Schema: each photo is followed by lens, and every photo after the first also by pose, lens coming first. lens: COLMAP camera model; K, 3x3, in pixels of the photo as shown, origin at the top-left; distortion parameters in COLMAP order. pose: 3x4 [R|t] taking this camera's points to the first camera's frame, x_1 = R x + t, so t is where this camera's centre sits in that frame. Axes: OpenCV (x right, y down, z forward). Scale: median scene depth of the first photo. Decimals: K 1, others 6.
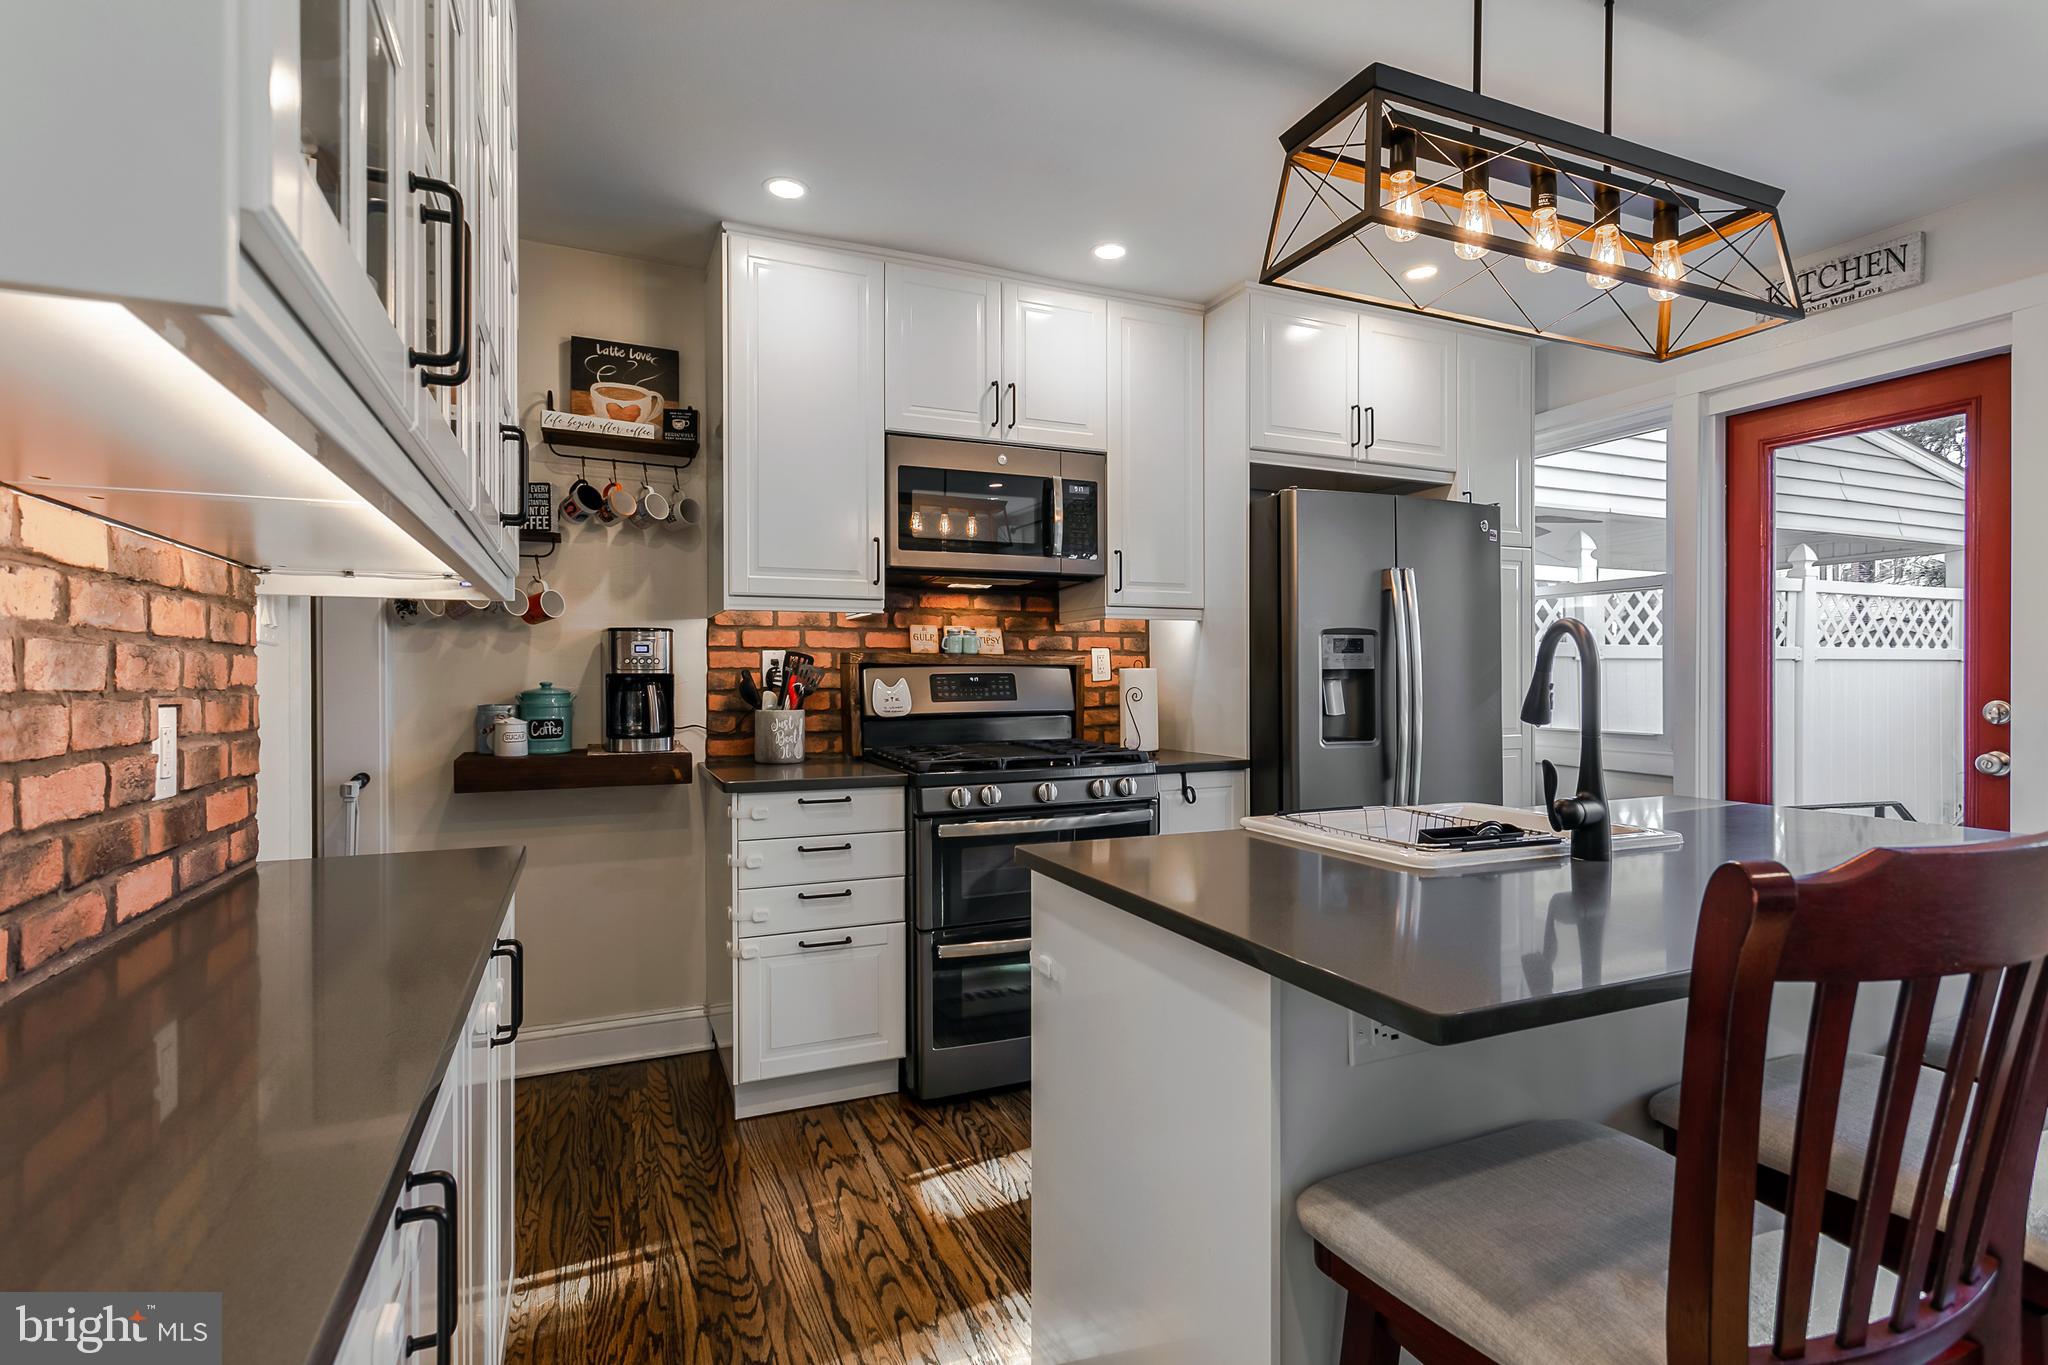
lens RADIAL K [[987.0, 0, 1024.0], [0, 987.0, 682.5], [0, 0, 1]] dist [-0.000954, 0.000023]
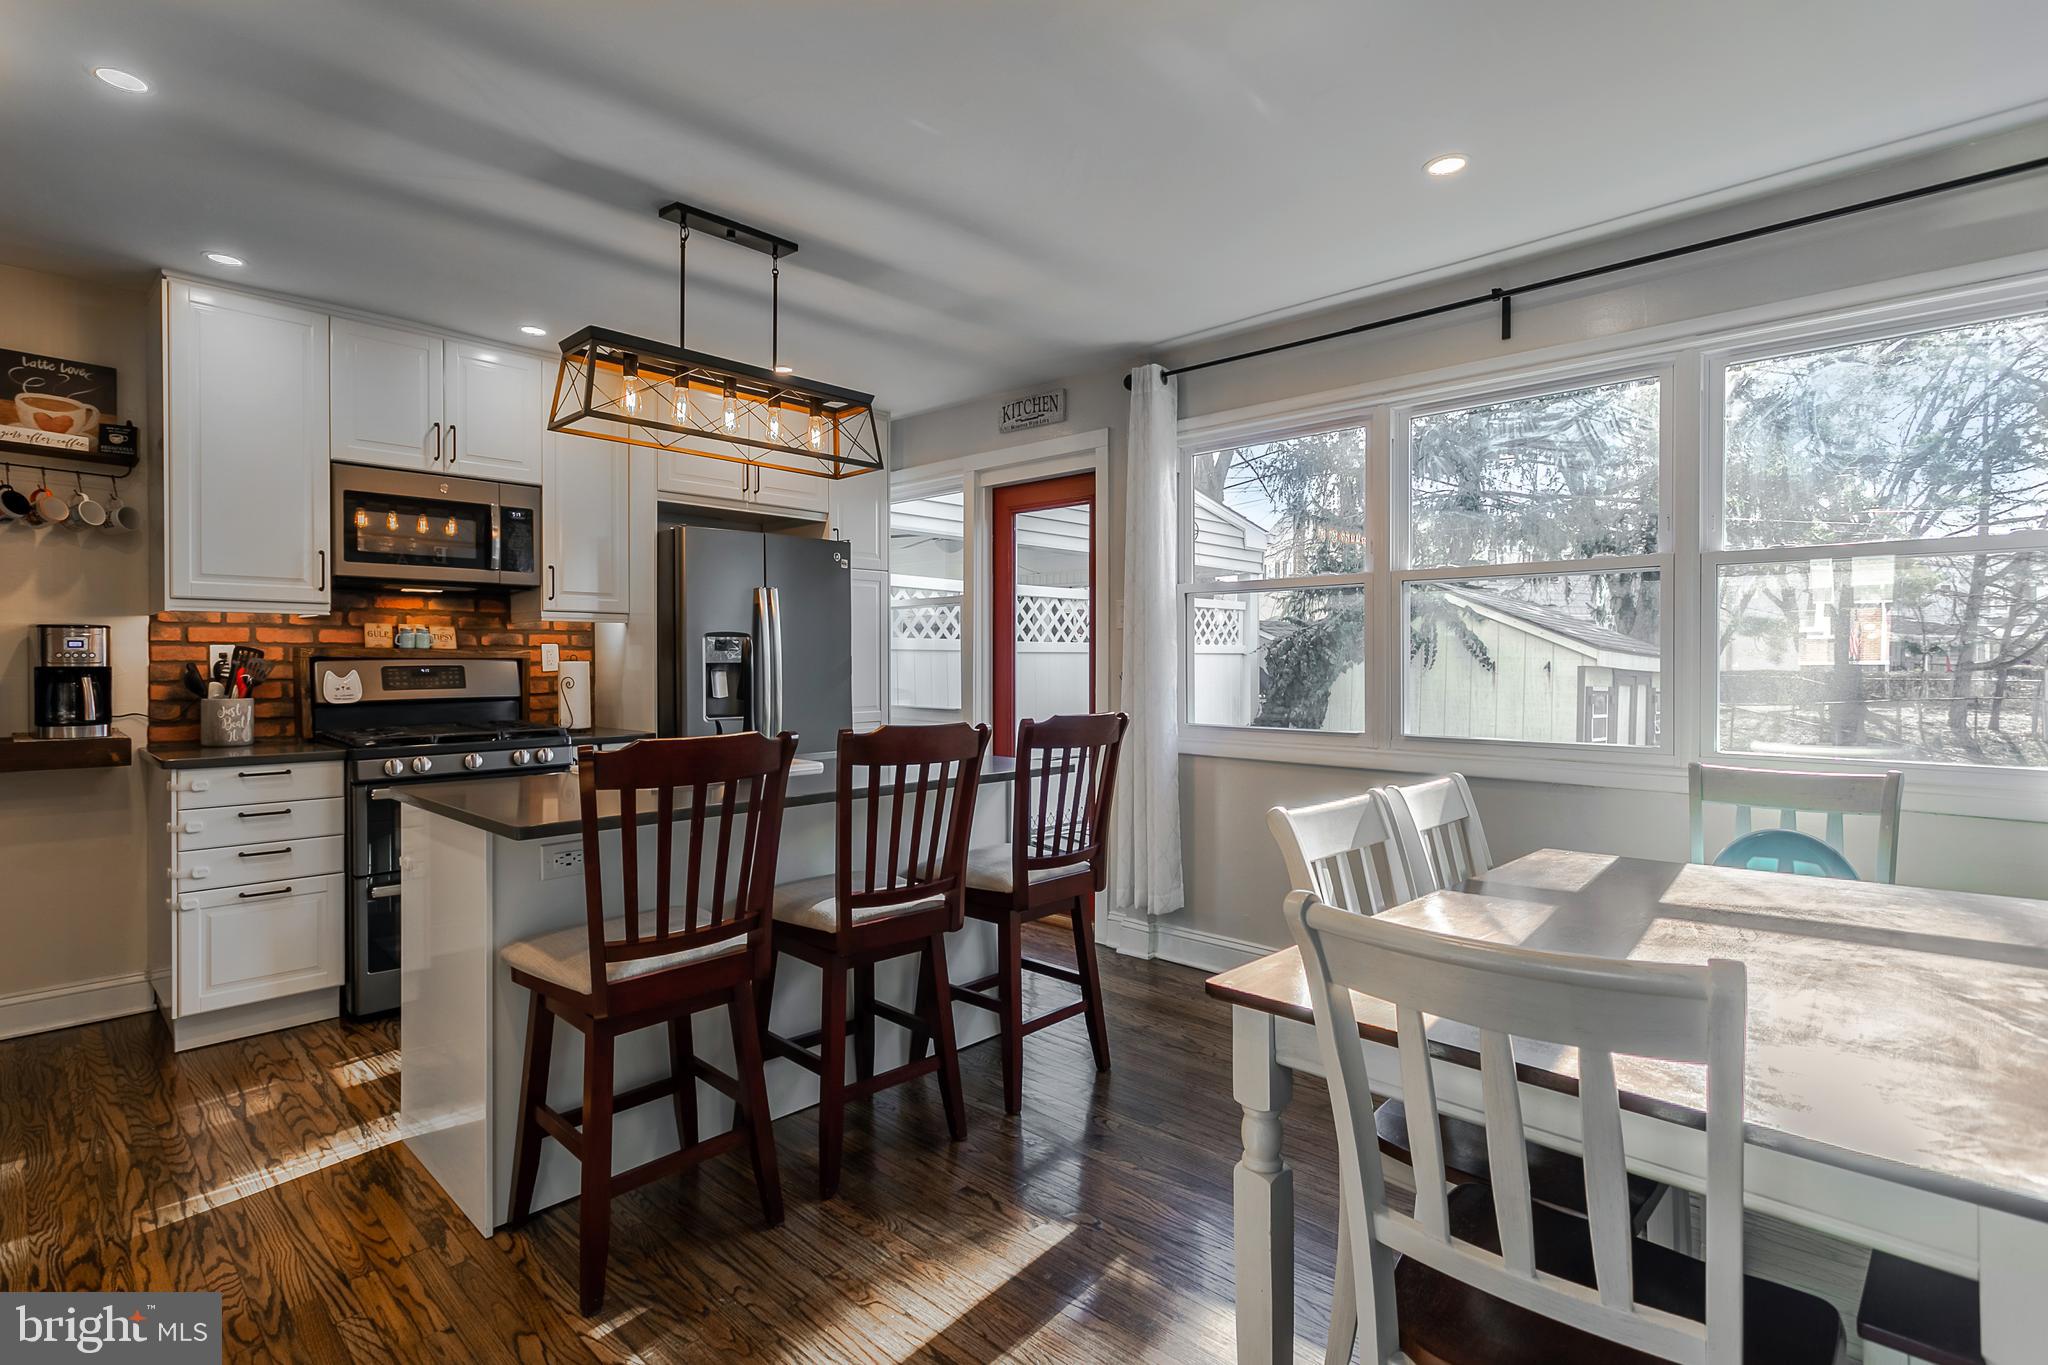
lens RADIAL K [[1133.2, 0, 1022.8], [0, 1133.2, 666.0], [0, 0, 1]] dist [0.014146, -0.002743]
pose [[0.946463, -0.001201, 0.322811, 0.194329], [0.001477, 0.999999, -0.000612, -0.007328], [-0.322810, 0.001056, 0.946463, -0.529268]]
